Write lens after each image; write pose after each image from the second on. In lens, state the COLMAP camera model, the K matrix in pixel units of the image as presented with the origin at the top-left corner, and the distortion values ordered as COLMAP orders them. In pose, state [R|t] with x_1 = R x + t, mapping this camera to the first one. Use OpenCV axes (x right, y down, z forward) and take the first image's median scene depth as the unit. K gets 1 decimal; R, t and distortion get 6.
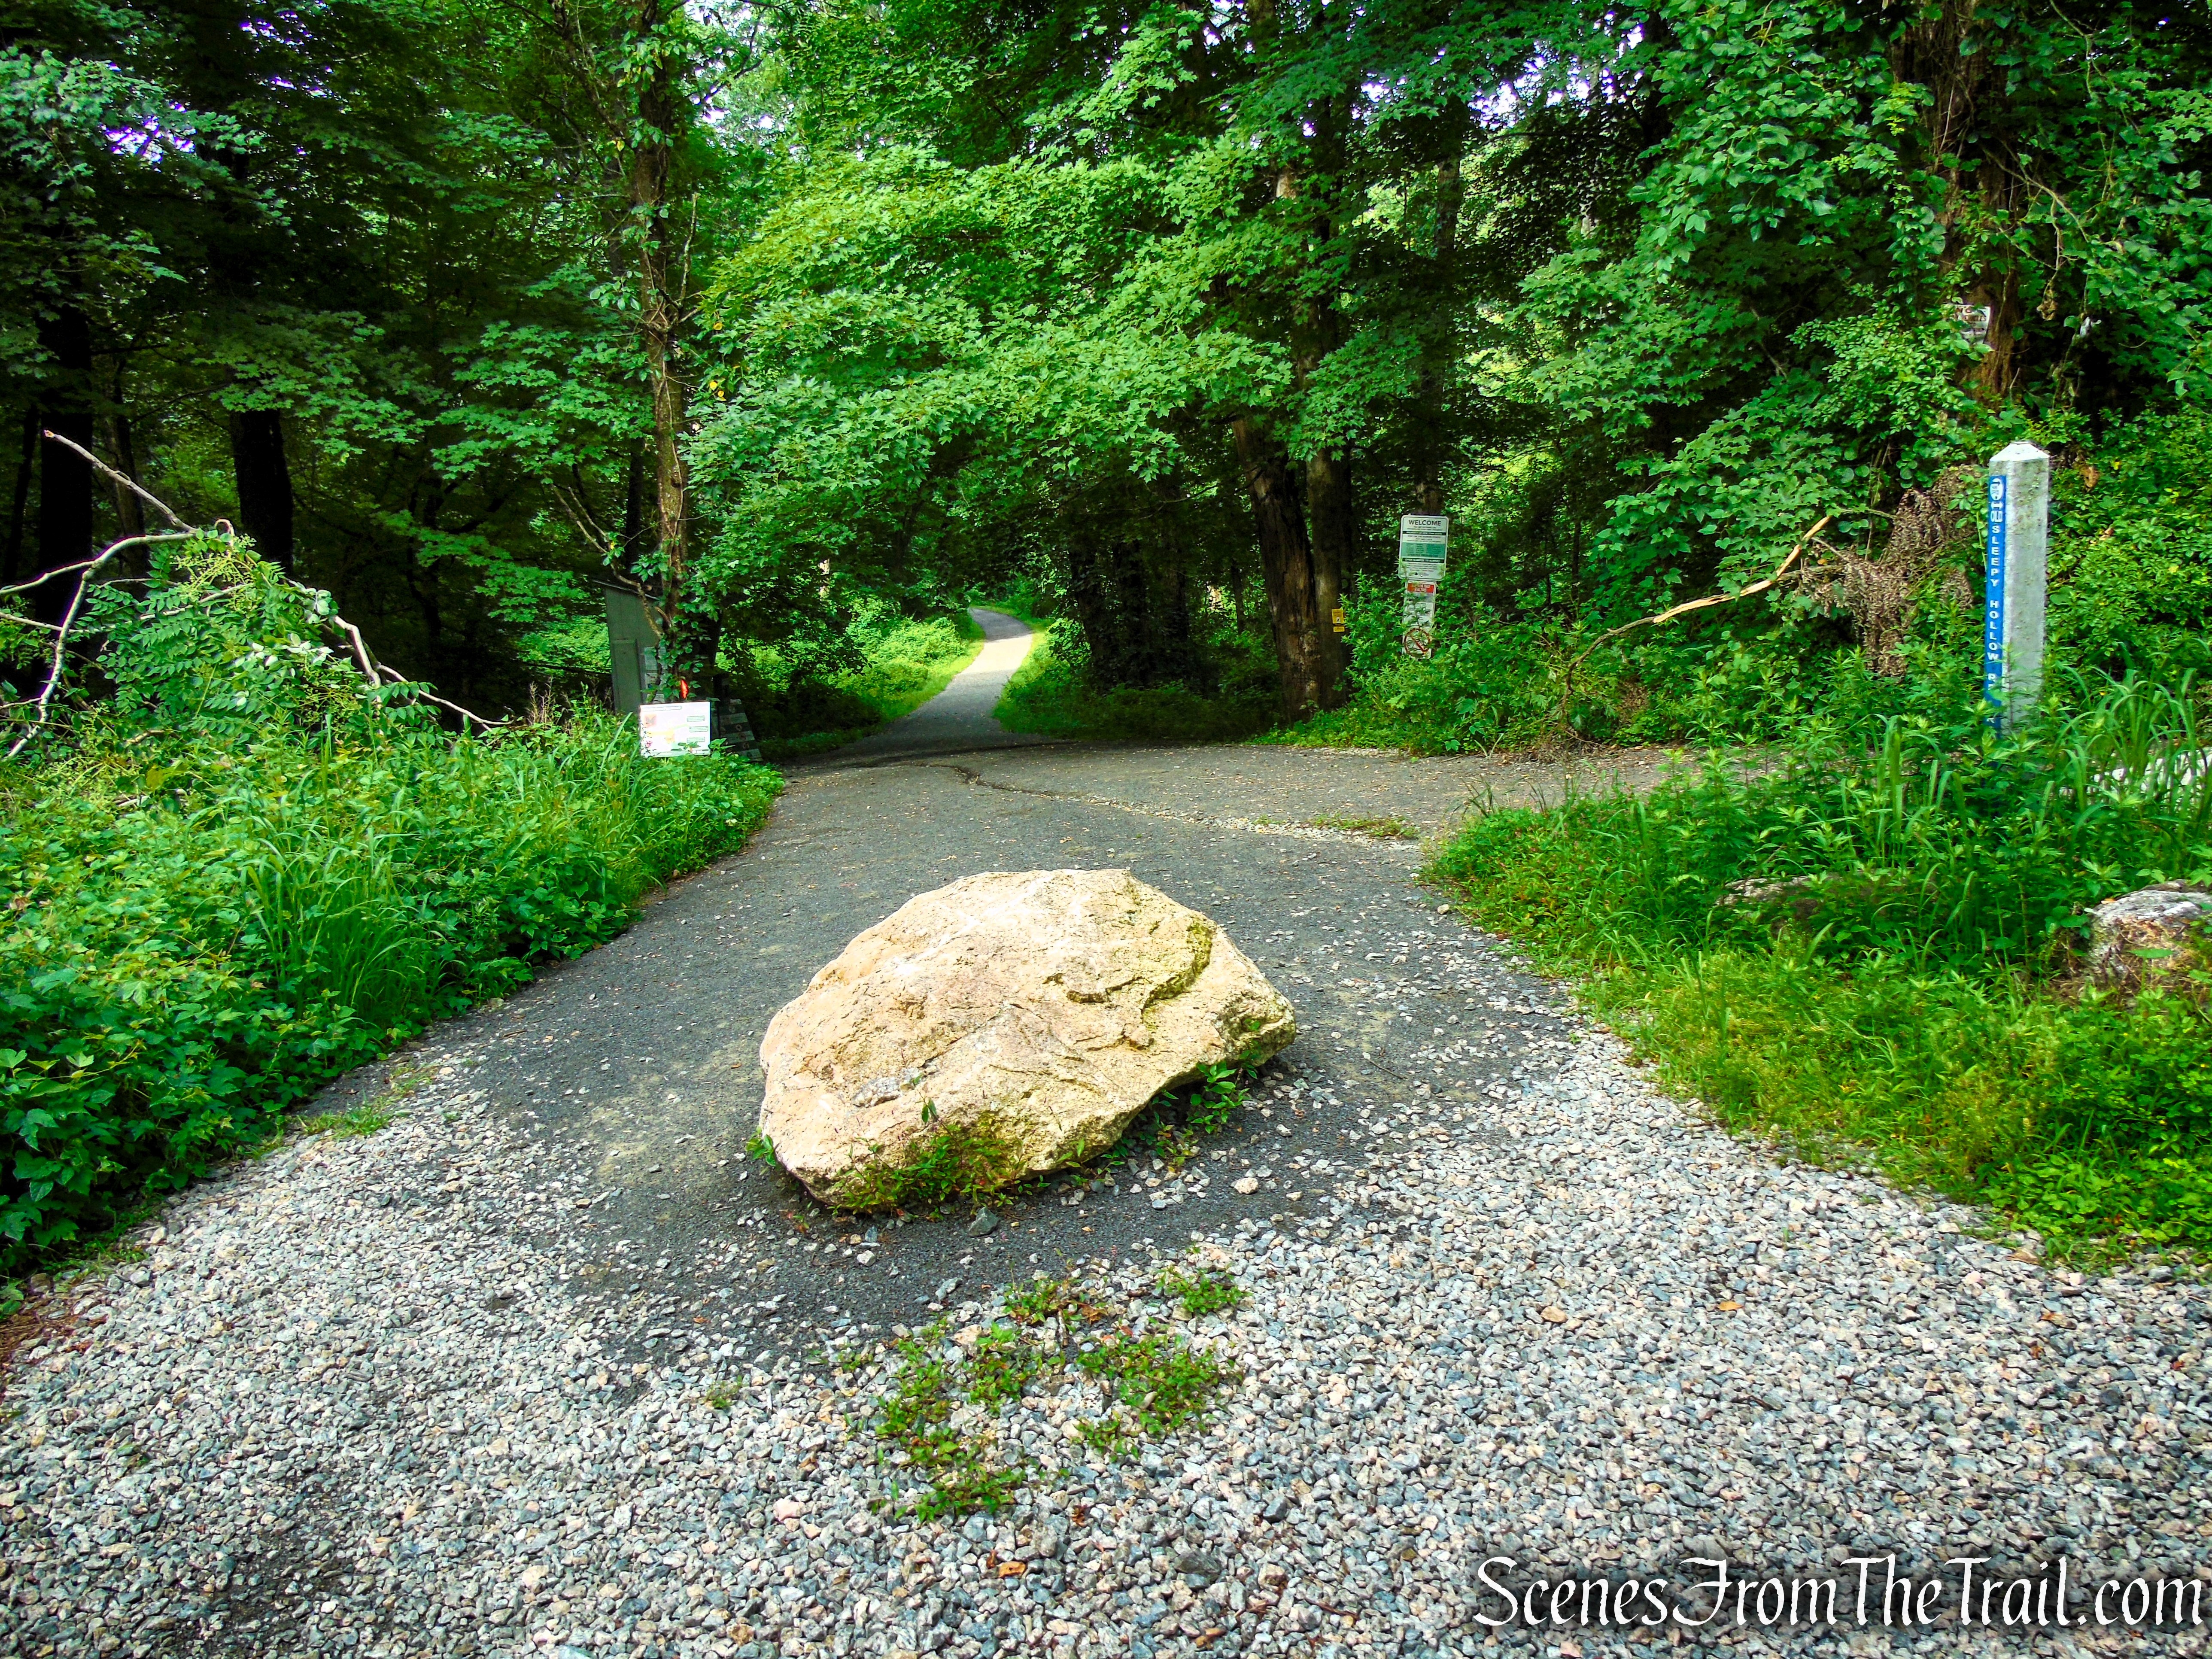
lens RADIAL K [[1648.2, 0, 1106.0], [0, 1648.2, 829.5], [0, 0, 1]] dist [-0.069675, 0.076534]
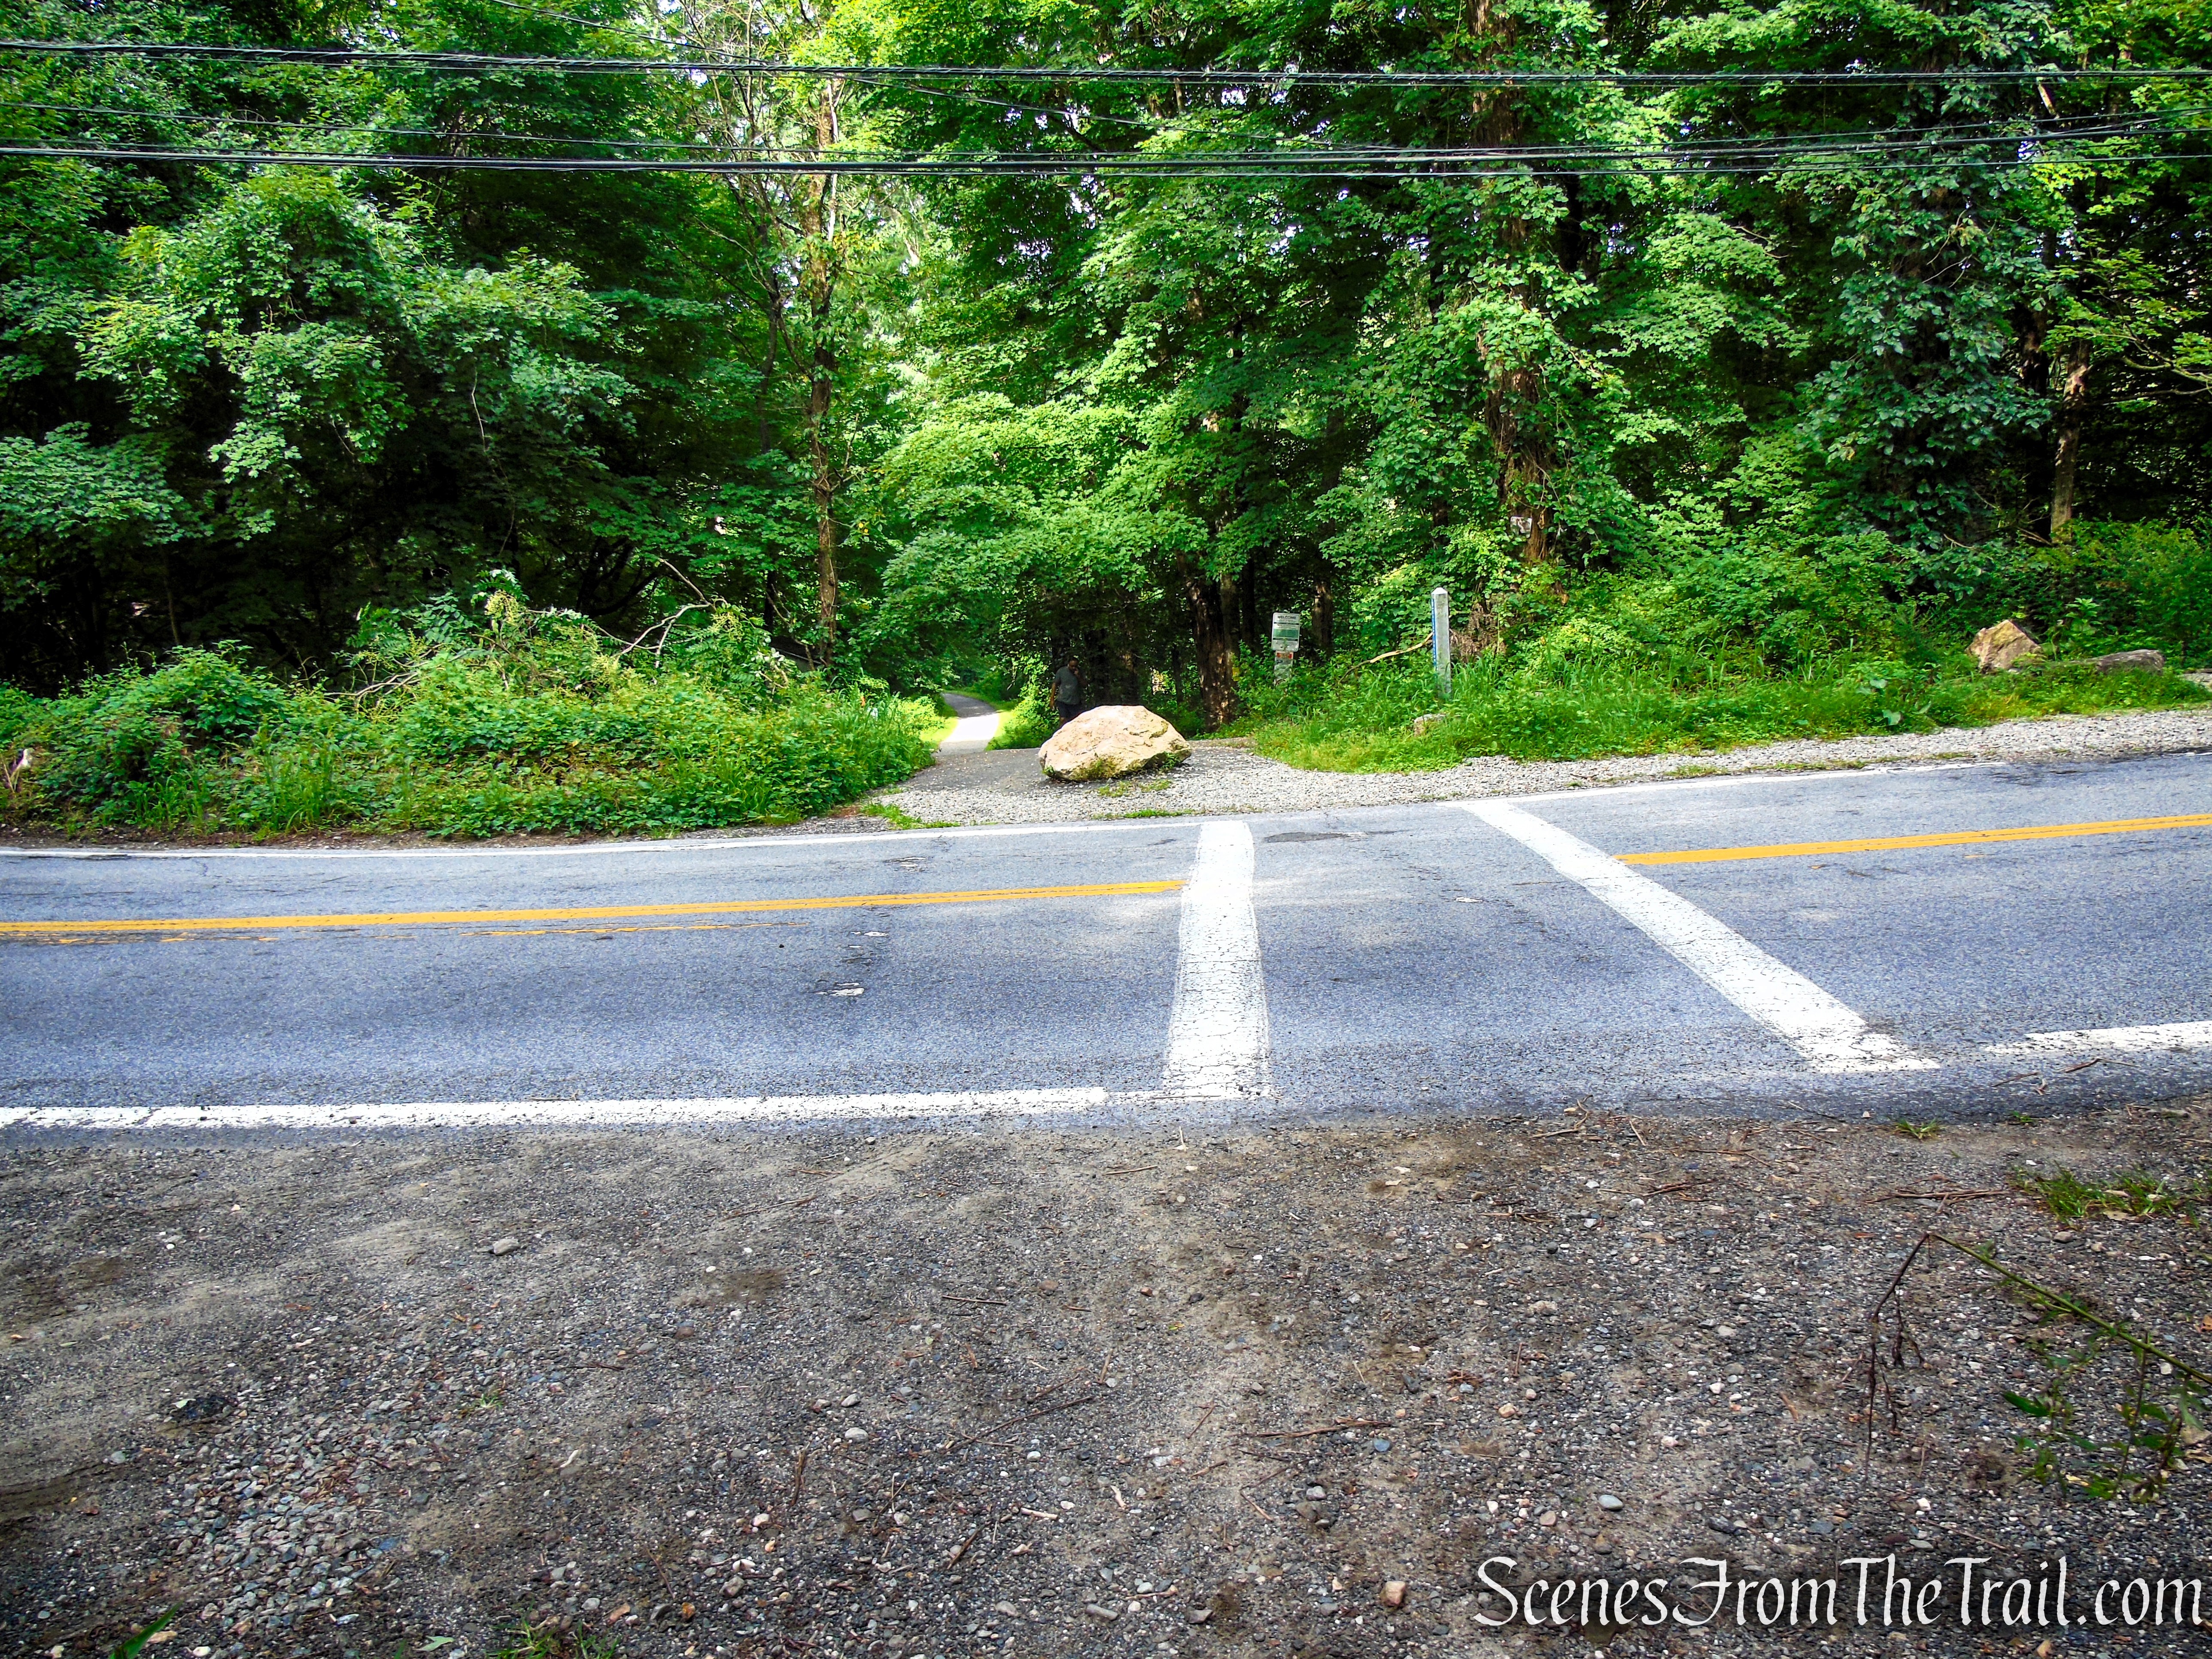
lens RADIAL K [[1648.2, 0, 1106.0], [0, 1648.2, 829.5], [0, 0, 1]] dist [-0.069675, 0.076534]
pose [[0.999113, 0.017435, 0.038339, -0.065176], [-0.015122, 0.998095, -0.059817, 0.164033], [-0.039309, 0.059184, 0.997473, -0.812247]]
